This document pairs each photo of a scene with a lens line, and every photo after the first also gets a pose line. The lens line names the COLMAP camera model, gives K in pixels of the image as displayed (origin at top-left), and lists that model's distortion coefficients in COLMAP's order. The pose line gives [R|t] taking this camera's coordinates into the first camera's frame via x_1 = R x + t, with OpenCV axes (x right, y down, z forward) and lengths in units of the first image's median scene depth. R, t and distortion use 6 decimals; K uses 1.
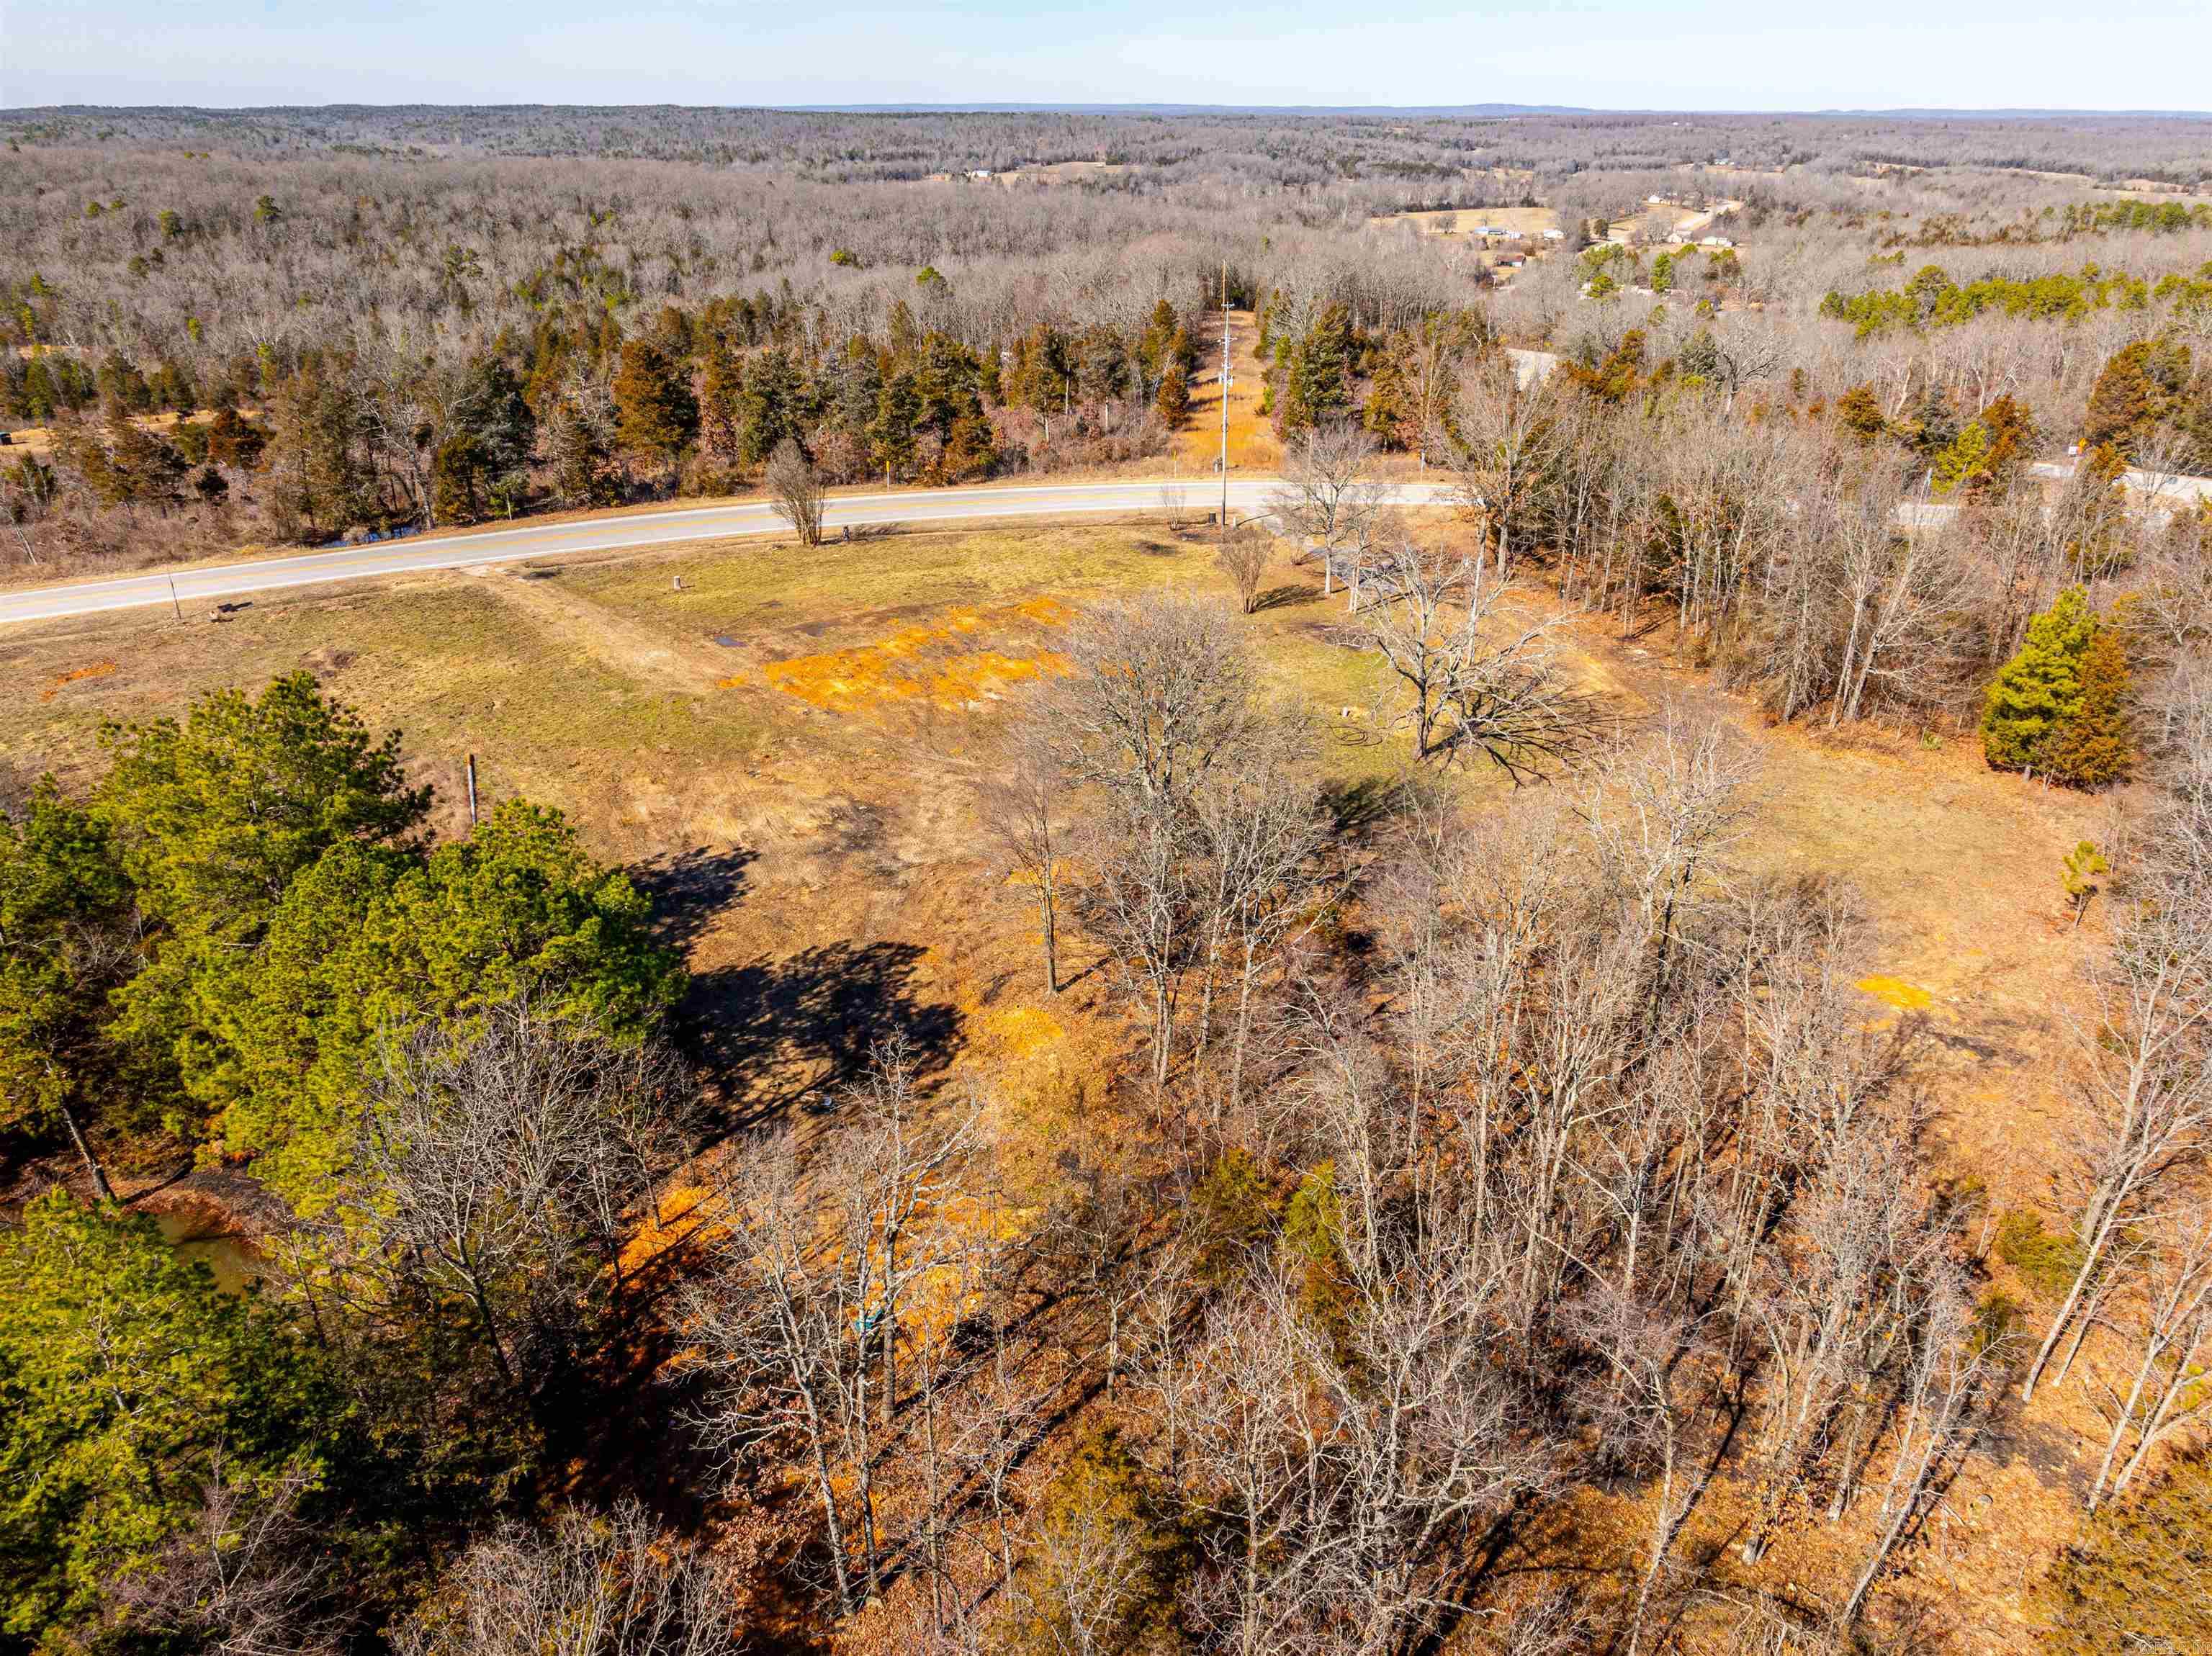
lens RADIAL K [[1561.4, 0, 1106.9], [0, 1561.4, 821.9], [0, 0, 1]] dist [-0.035908, 0.017934]
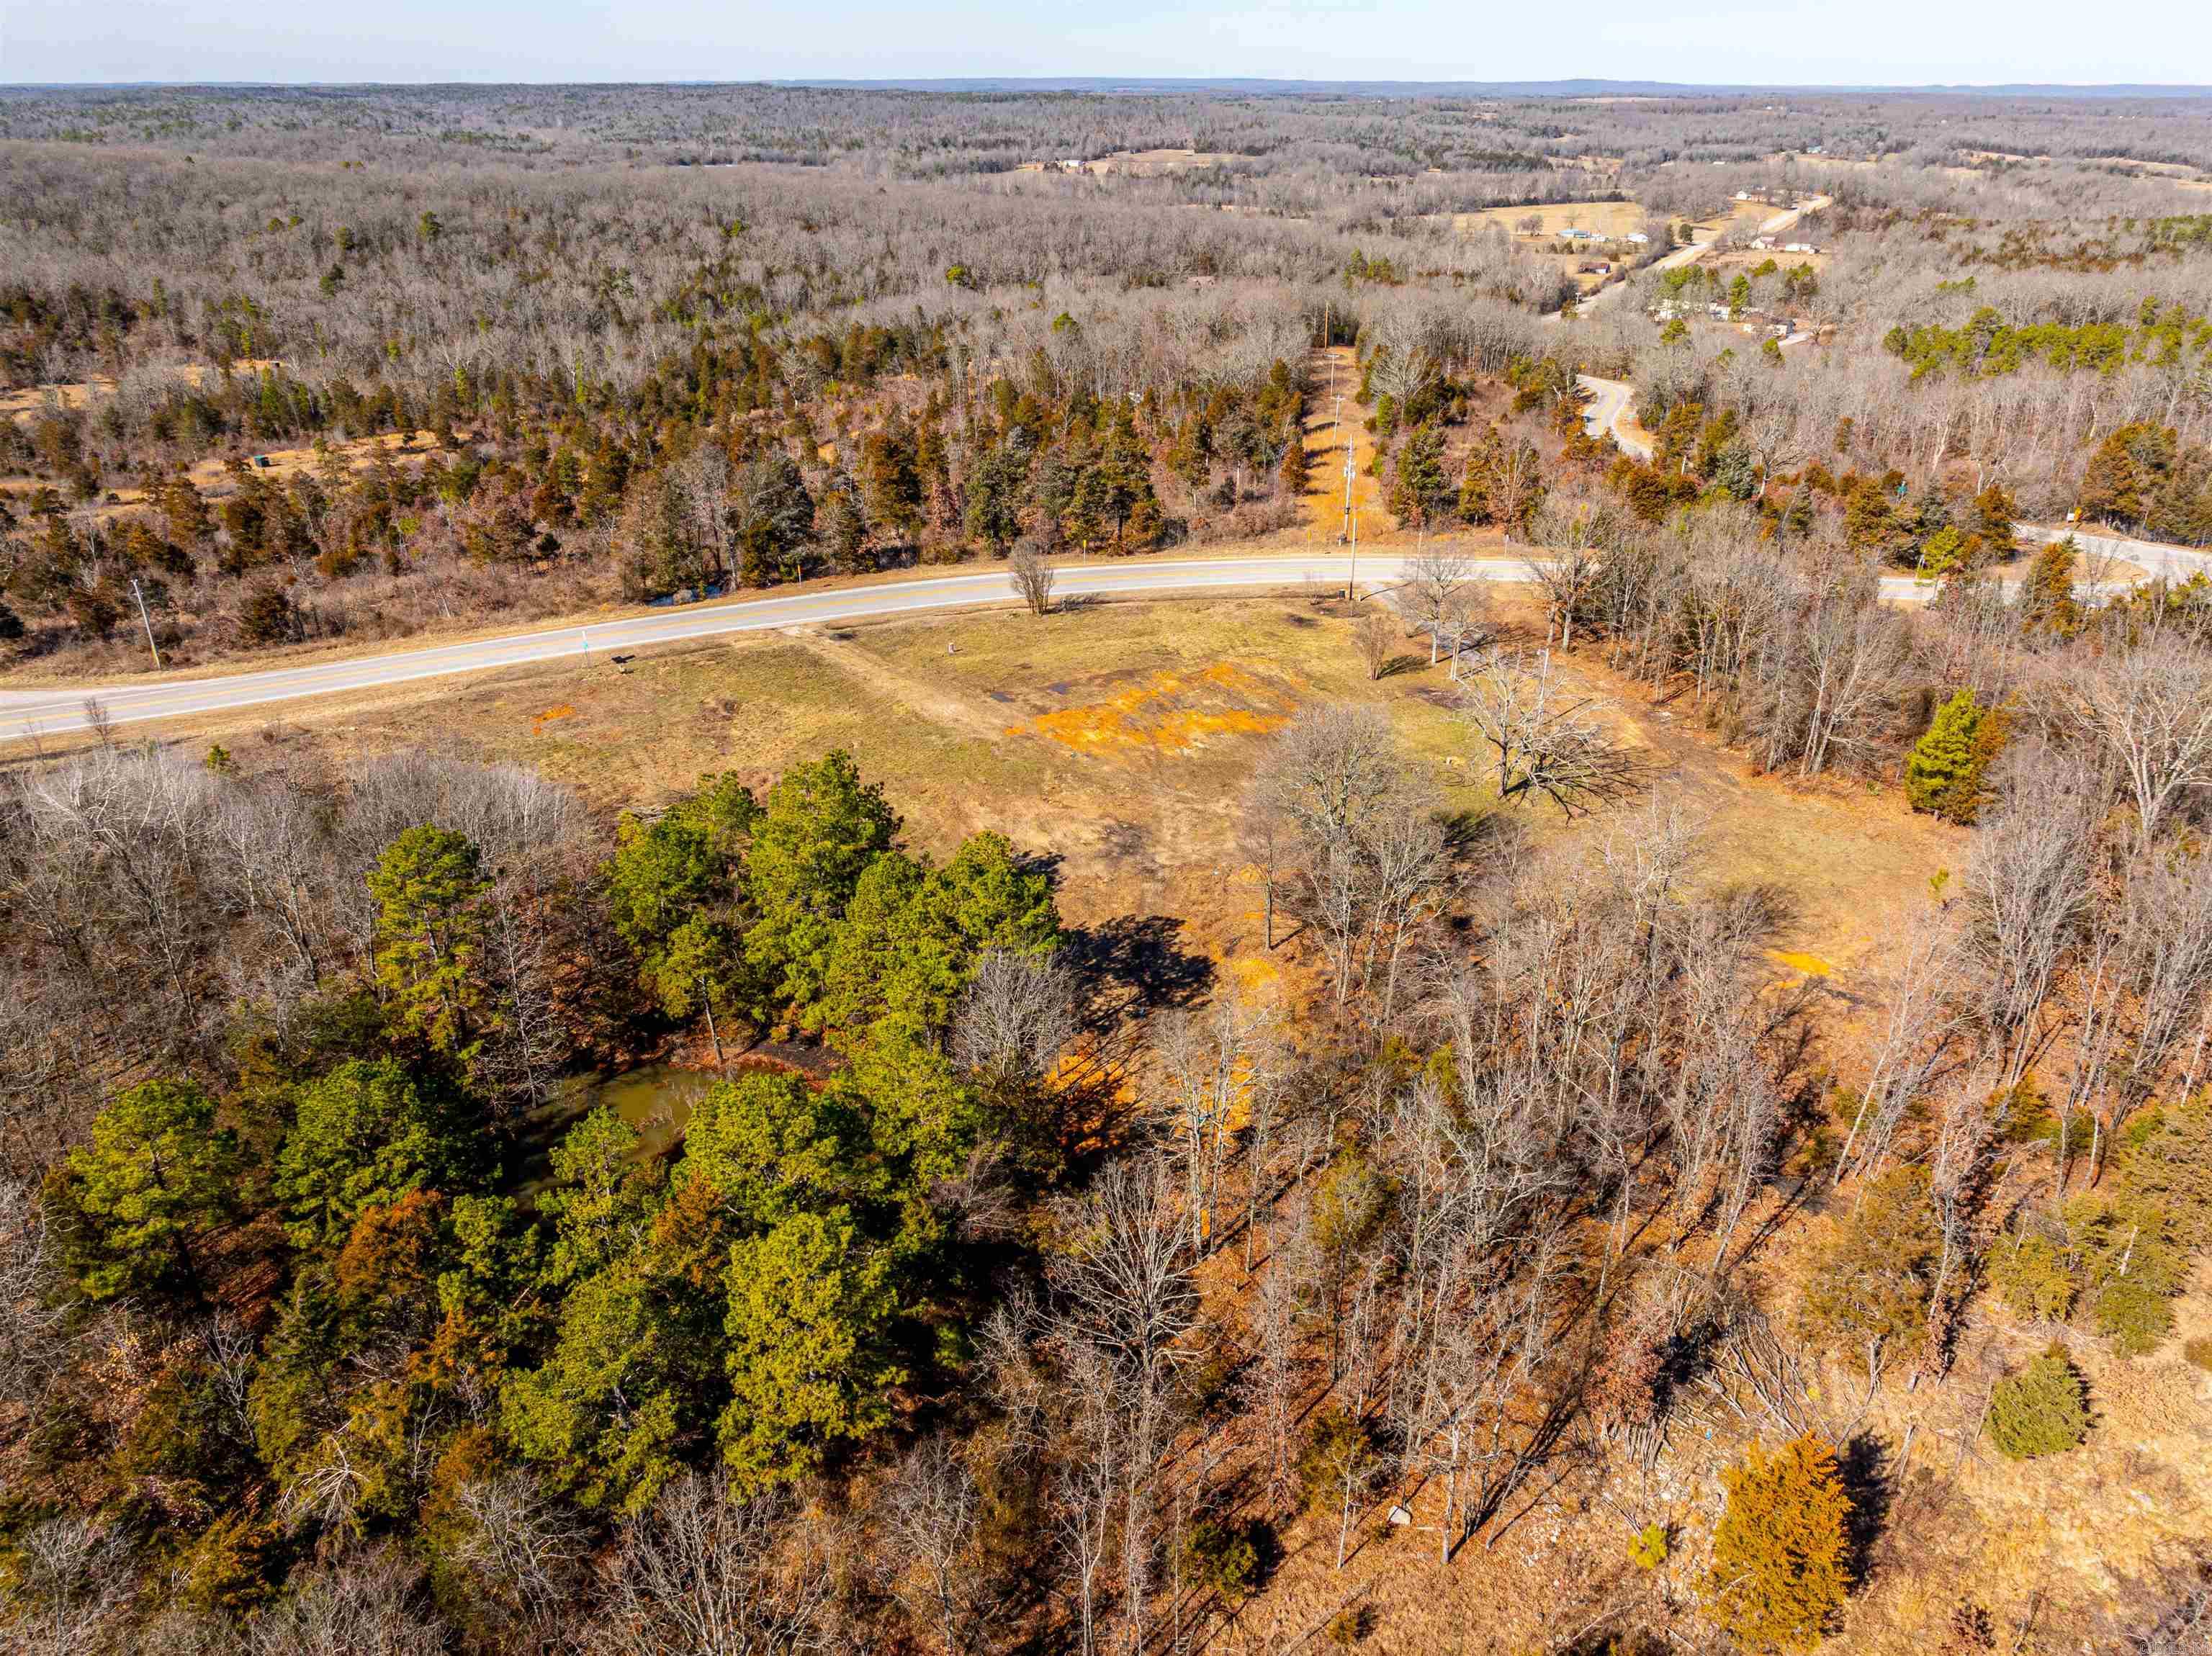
lens RADIAL K [[1561.4, 0, 1105.5], [0, 1561.4, 830.6], [0, 0, 1]] dist [-0.035908, 0.017934]
pose [[0.998808, 0.021061, -0.044036, -0.059390], [-0.020161, 0.999581, 0.020784, -0.019167], [0.044455, -0.019871, 0.998814, -0.268161]]
